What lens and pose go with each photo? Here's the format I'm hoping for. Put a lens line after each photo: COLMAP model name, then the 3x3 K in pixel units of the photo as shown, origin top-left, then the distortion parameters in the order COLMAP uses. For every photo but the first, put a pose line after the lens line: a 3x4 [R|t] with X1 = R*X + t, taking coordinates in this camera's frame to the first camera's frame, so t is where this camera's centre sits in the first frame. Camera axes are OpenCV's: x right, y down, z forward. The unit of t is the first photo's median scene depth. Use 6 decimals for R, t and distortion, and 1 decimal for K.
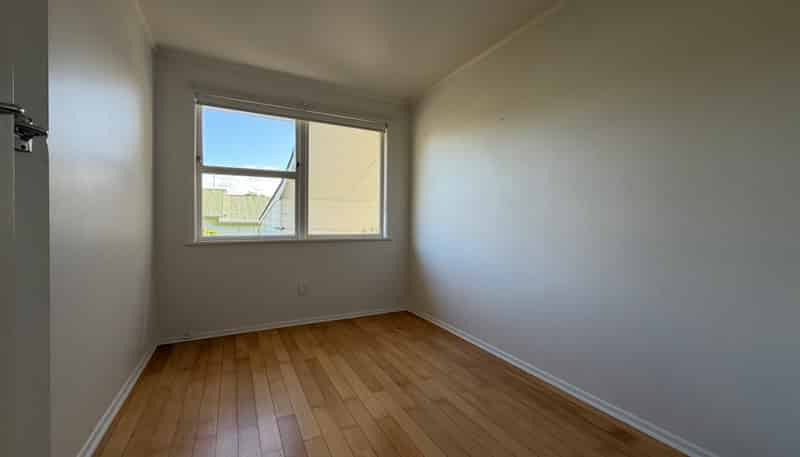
lens RADIAL K [[313.9, 0, 396.6], [0, 313.9, 218.5], [0, 0, 1]] dist [0.000029, -0.000001]
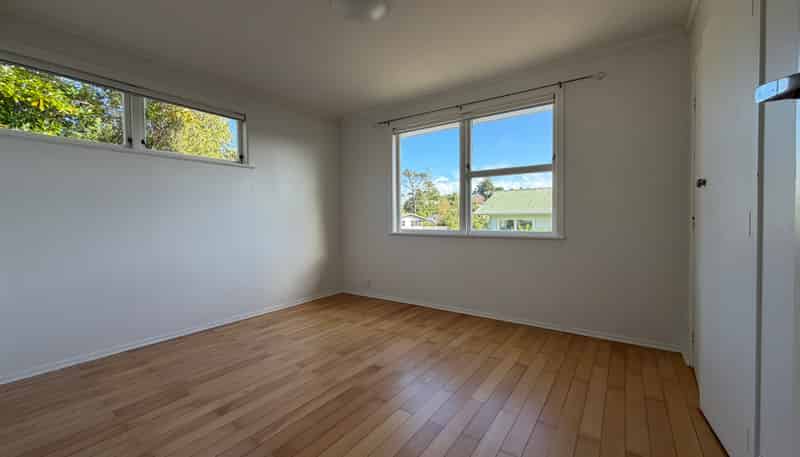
lens RADIAL K [[317.8, 0, 400.0], [0, 317.8, 226.7], [0, 0, 1]] dist [0.000769, 0.000024]
pose [[0.468685, 0.017452, -0.883193, 0.543542], [0.010122, 0.999633, 0.025124, 0.011426], [0.883308, -0.020715, 0.468336, 0.299689]]
